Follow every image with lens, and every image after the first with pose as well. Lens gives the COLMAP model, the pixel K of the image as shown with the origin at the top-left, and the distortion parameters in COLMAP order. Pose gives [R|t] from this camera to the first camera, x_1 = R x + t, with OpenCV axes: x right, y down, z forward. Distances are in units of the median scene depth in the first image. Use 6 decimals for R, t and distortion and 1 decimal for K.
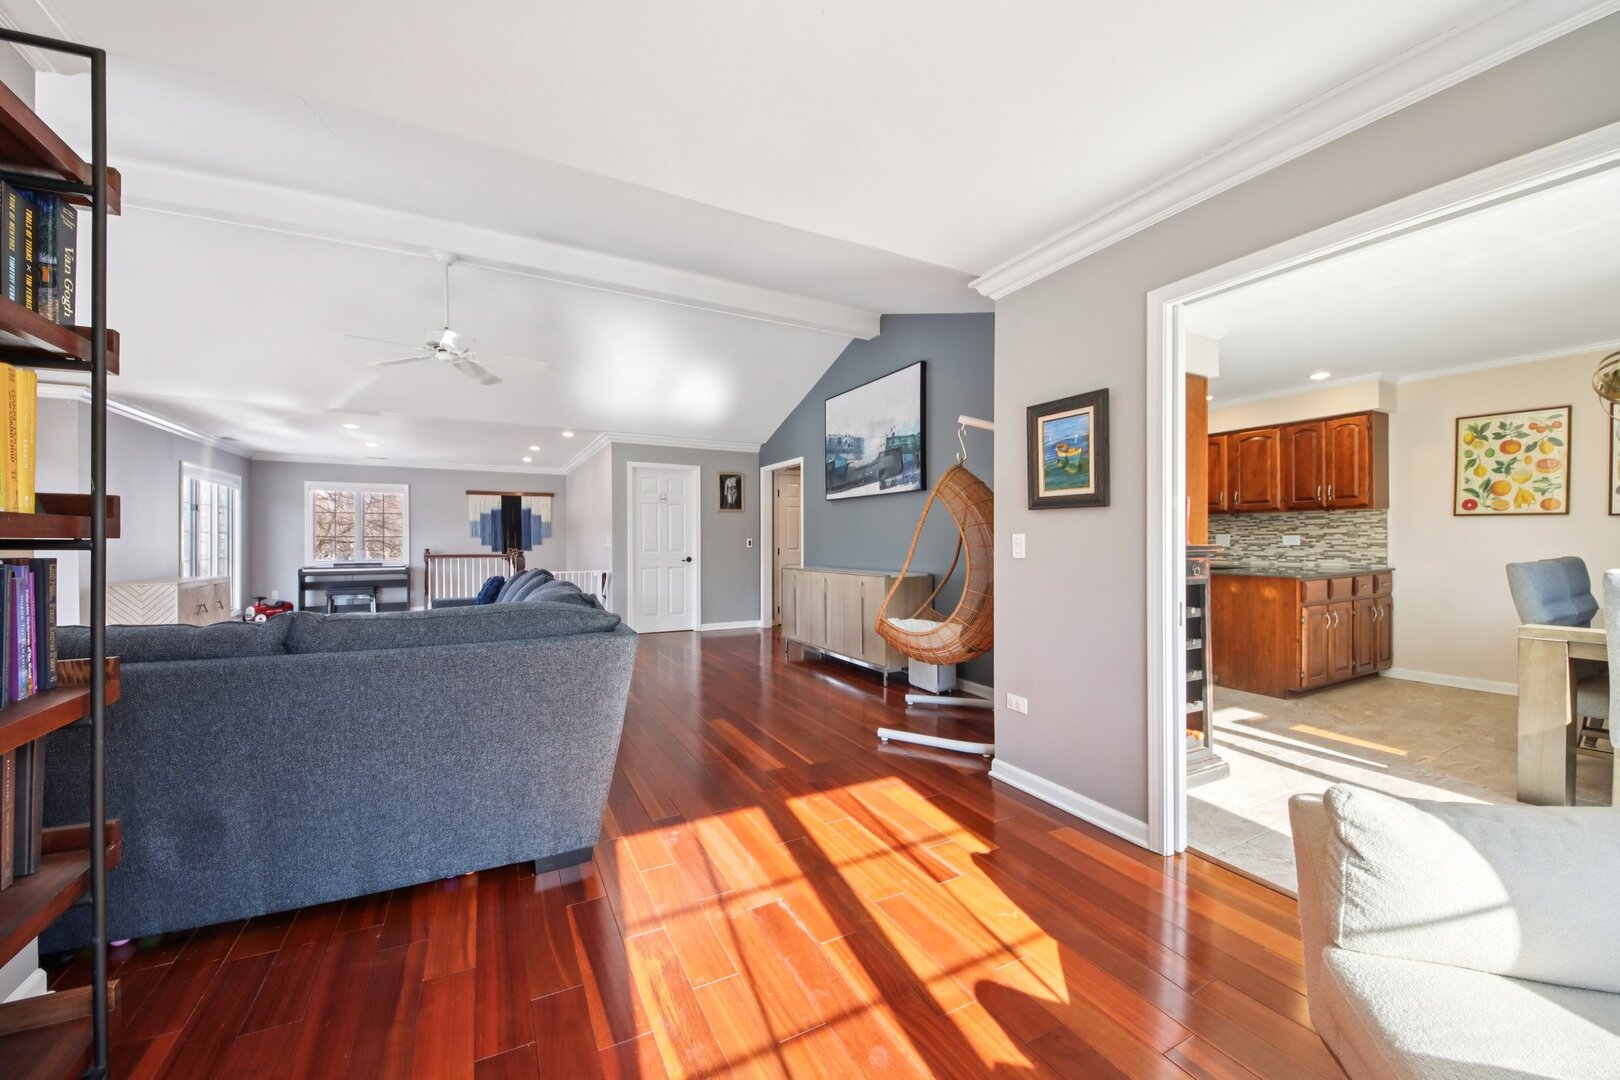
lens RADIAL K [[603.2, 0, 805.4], [0, 603.2, 536.2], [0, 0, 1]] dist [-0.013308, -0.006787]
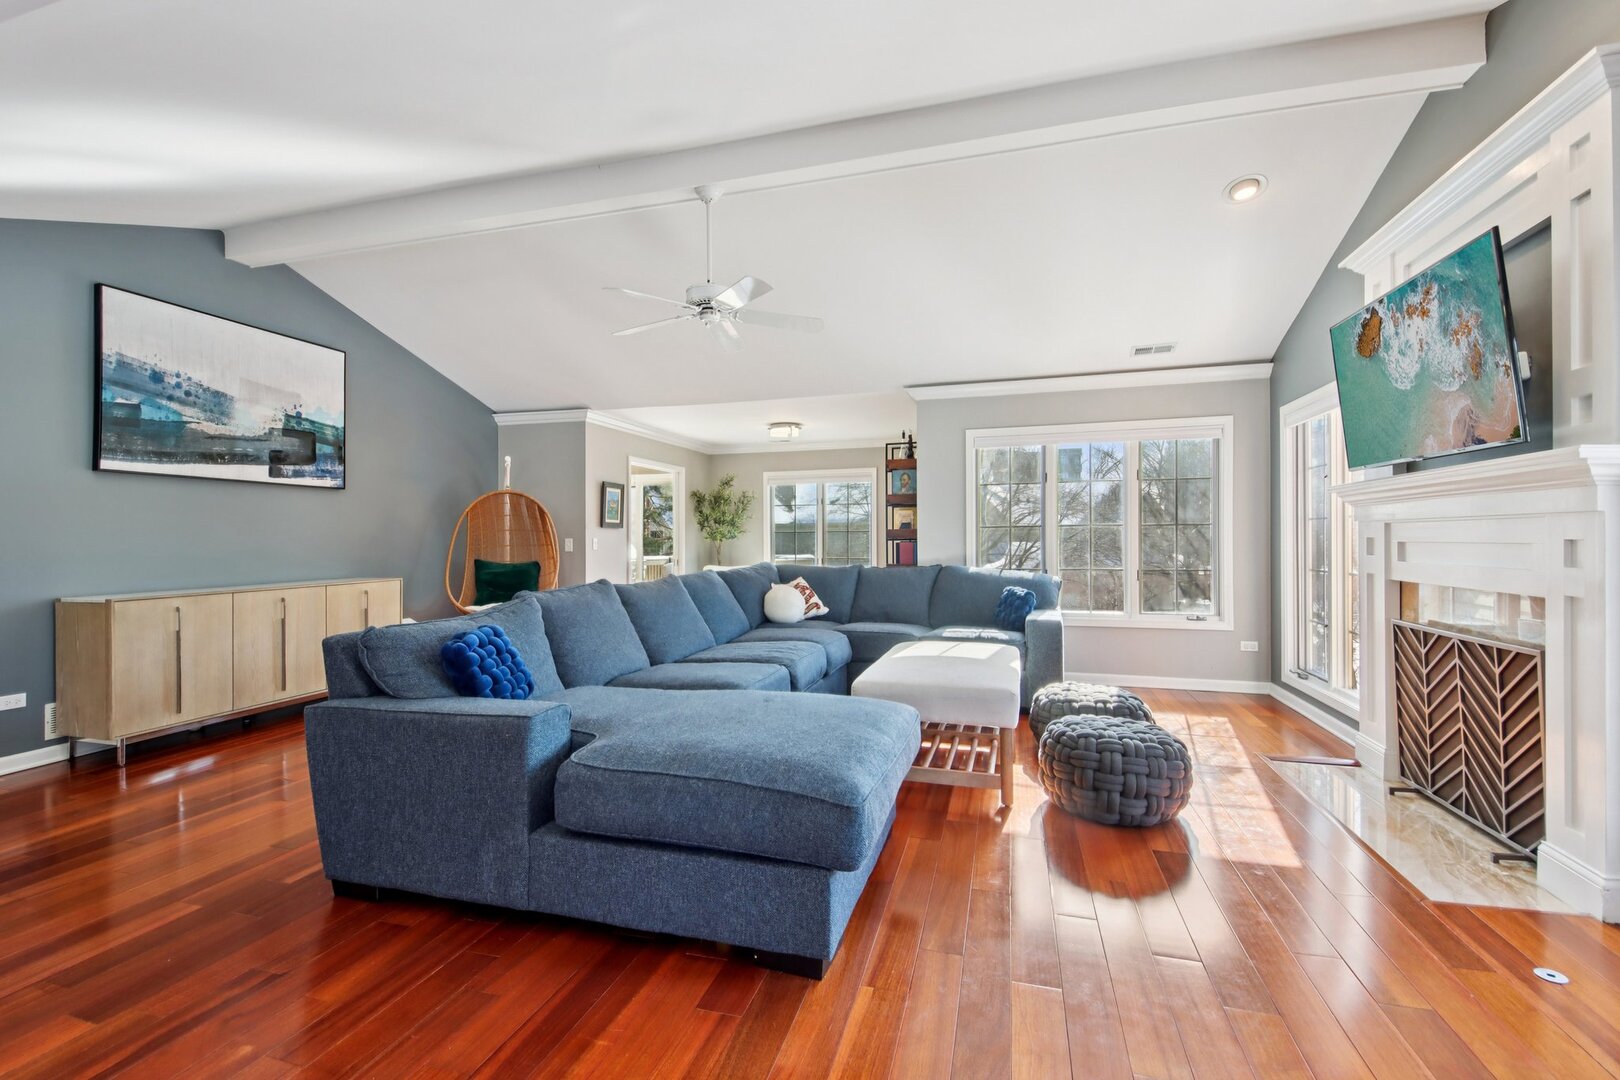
lens RADIAL K [[723.4, 0, 805.9], [0, 723.4, 540.2], [0, 0, 1]] dist [0.016148, -0.001284]
pose [[-0.687759, 0.016818, 0.725744, -0.793864], [0.007690, 0.999844, -0.015883, 0.018496], [-0.725898, -0.005343, -0.687781, 0.894690]]
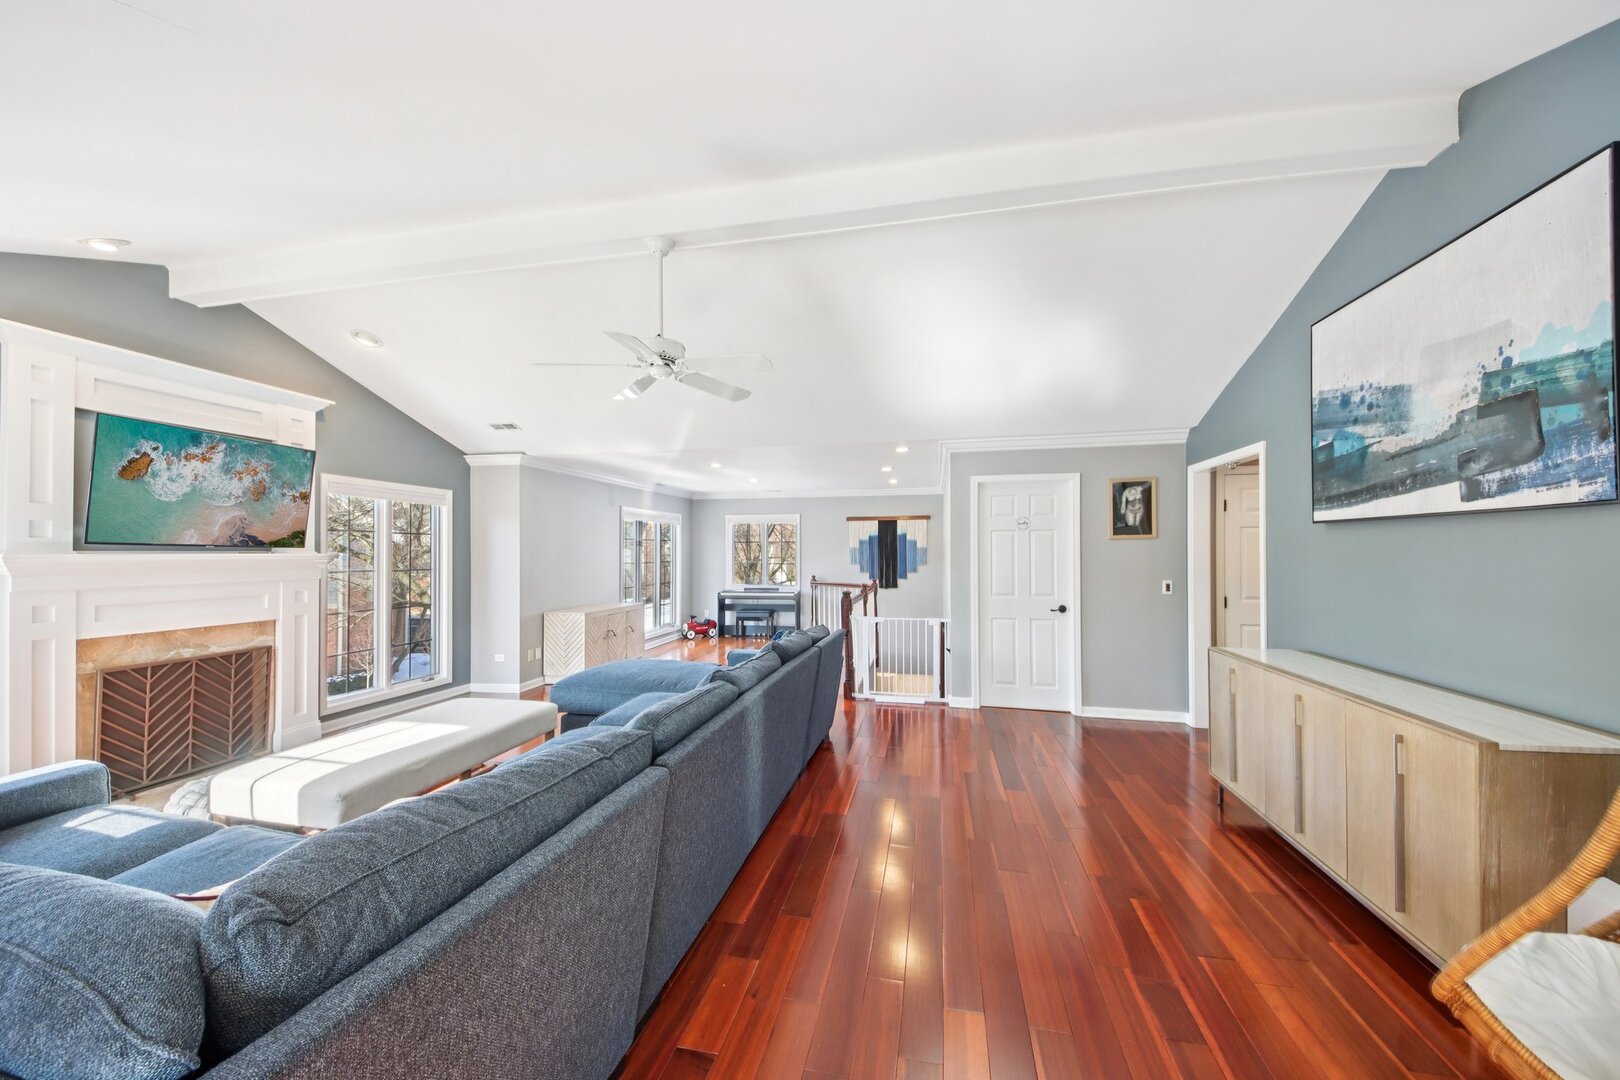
lens RADIAL K [[603.2, 0, 793.8], [0, 603.2, 559.2], [0, 0, 1]] dist [-0.013308, -0.006787]
pose [[0.750104, 0.003985, -0.661308, 0.034253], [0.010512, 0.999784, 0.017947, -0.037693], [0.661236, -0.020414, 0.749900, 0.299724]]
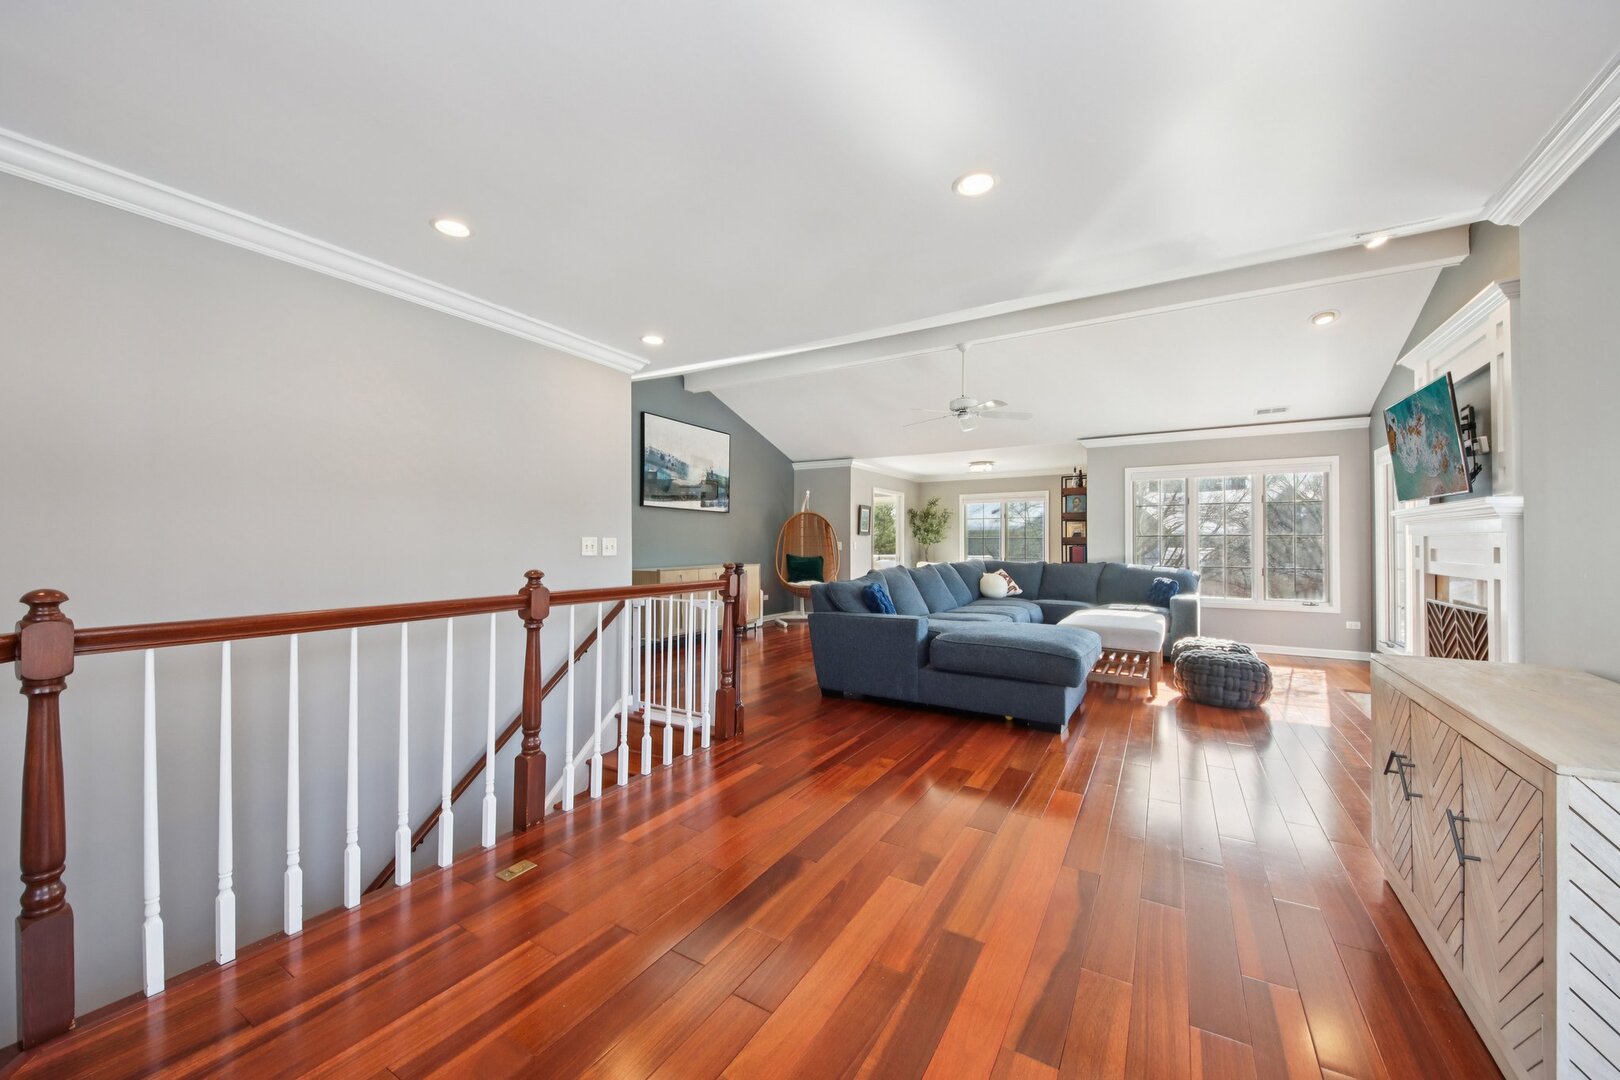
lens RADIAL K [[603.2, 0, 786.6], [0, 603.2, 530.9], [0, 0, 1]] dist [-0.013308, -0.006787]
pose [[-0.451783, 0.030587, 0.891603, -0.950097], [-0.006960, 0.999261, -0.037807, 0.024216], [-0.892101, -0.023287, -0.451236, 1.137851]]
